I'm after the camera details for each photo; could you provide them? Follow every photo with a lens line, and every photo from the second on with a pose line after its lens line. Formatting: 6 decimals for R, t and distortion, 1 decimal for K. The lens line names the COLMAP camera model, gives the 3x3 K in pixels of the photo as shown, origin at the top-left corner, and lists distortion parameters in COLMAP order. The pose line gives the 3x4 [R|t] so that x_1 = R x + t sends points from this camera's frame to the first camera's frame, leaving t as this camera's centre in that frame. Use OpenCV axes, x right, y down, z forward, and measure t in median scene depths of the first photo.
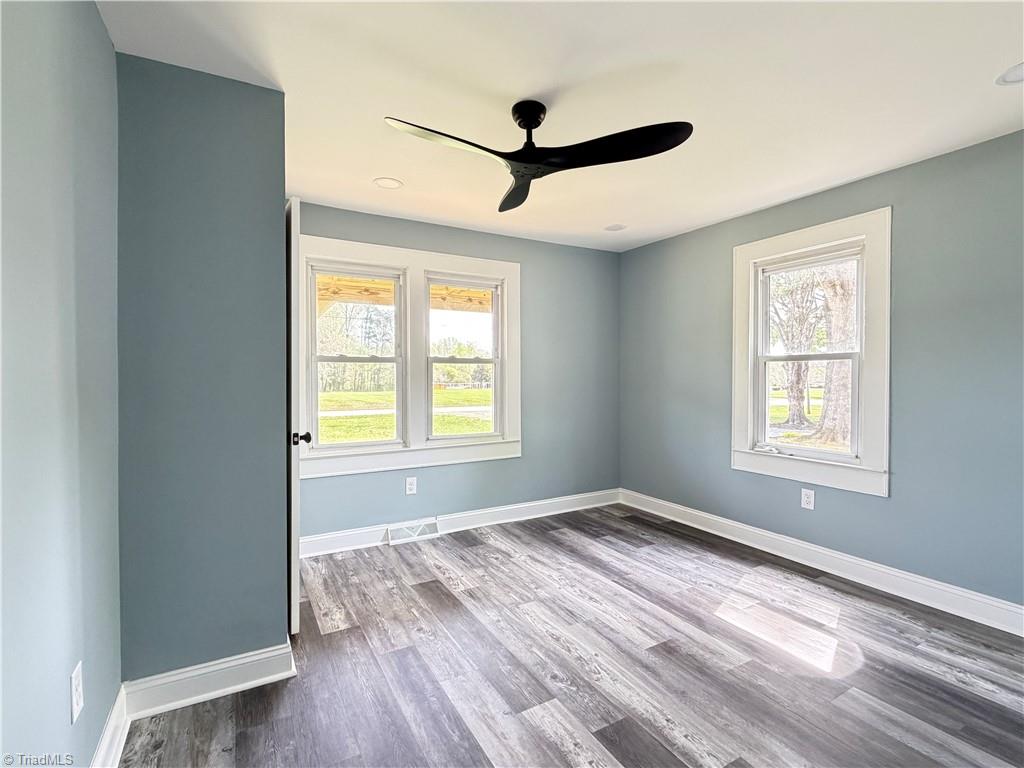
lens RADIAL K [[487.1, 0, 515.4], [0, 487.1, 385.9], [0, 0, 1]] dist [0.011974, -0.001403]
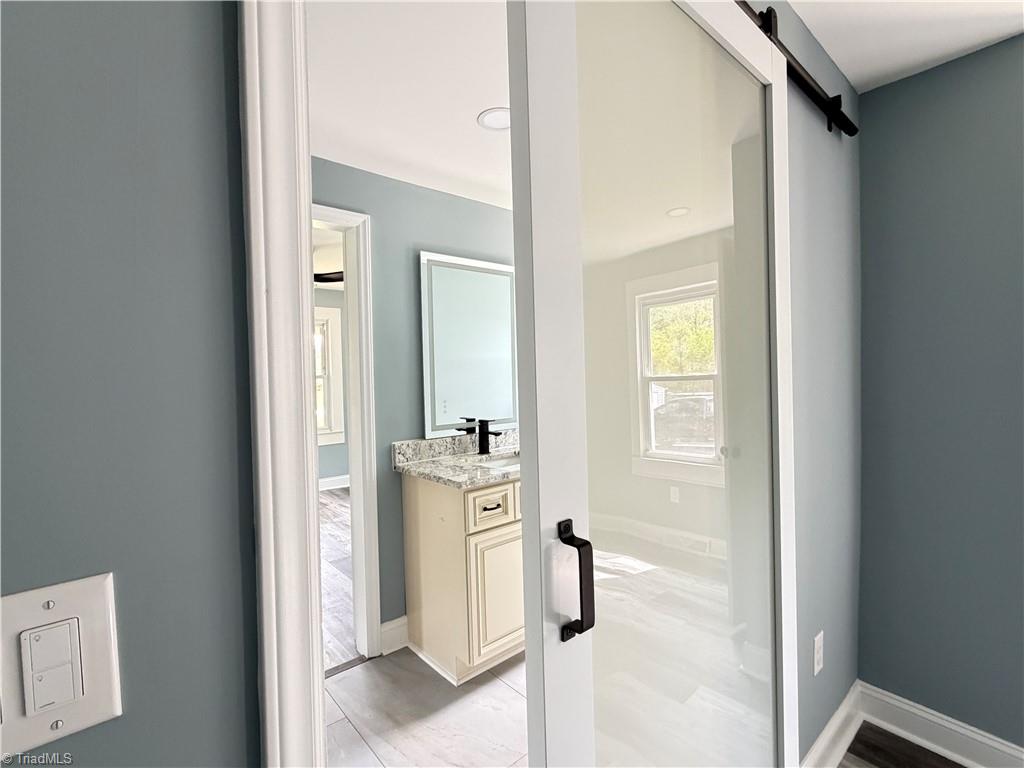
lens RADIAL K [[487.1, 0, 509.7], [0, 487.1, 384.3], [0, 0, 1]] dist [0.011974, -0.001403]
pose [[0.982396, -0.023461, 0.185331, 0.370475], [0.023104, 0.999725, 0.004091, -0.035059], [-0.185376, 0.000263, 0.982668, -0.822792]]
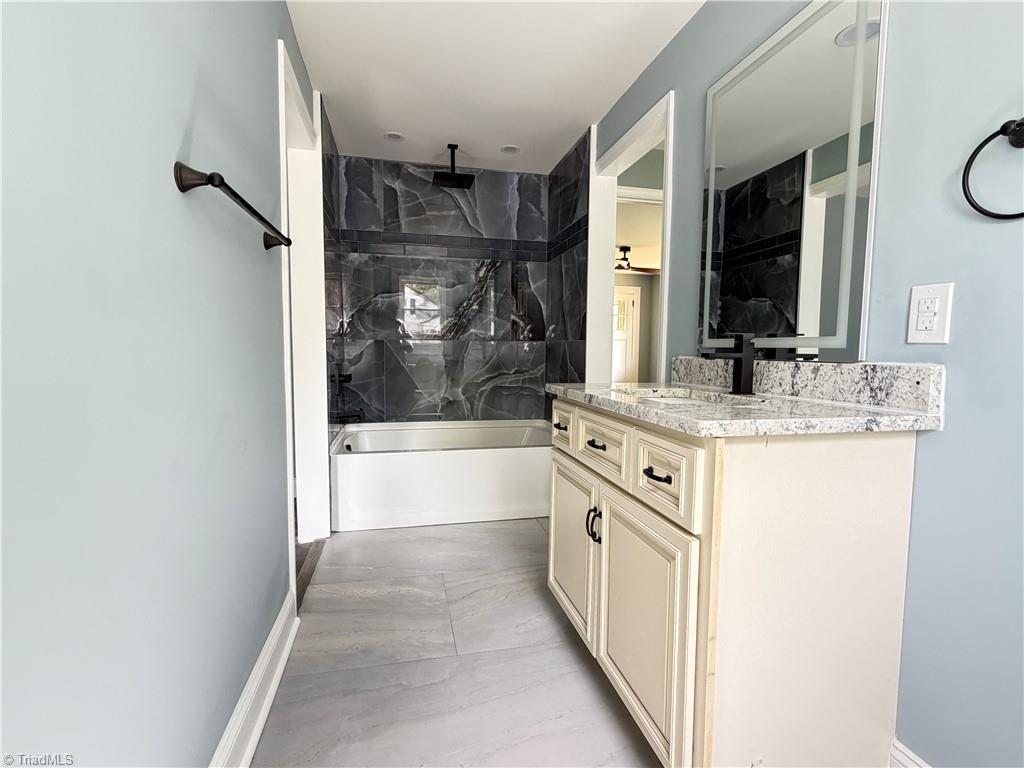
lens RADIAL K [[487.1, 0, 509.1], [0, 487.1, 384.1], [0, 0, 1]] dist [0.011974, -0.001403]
pose [[-0.306332, 0.068316, -0.949470, 1.154001], [-0.034485, 0.995970, 0.082788, 0.065498], [0.951300, 0.058103, -0.302742, 0.129270]]
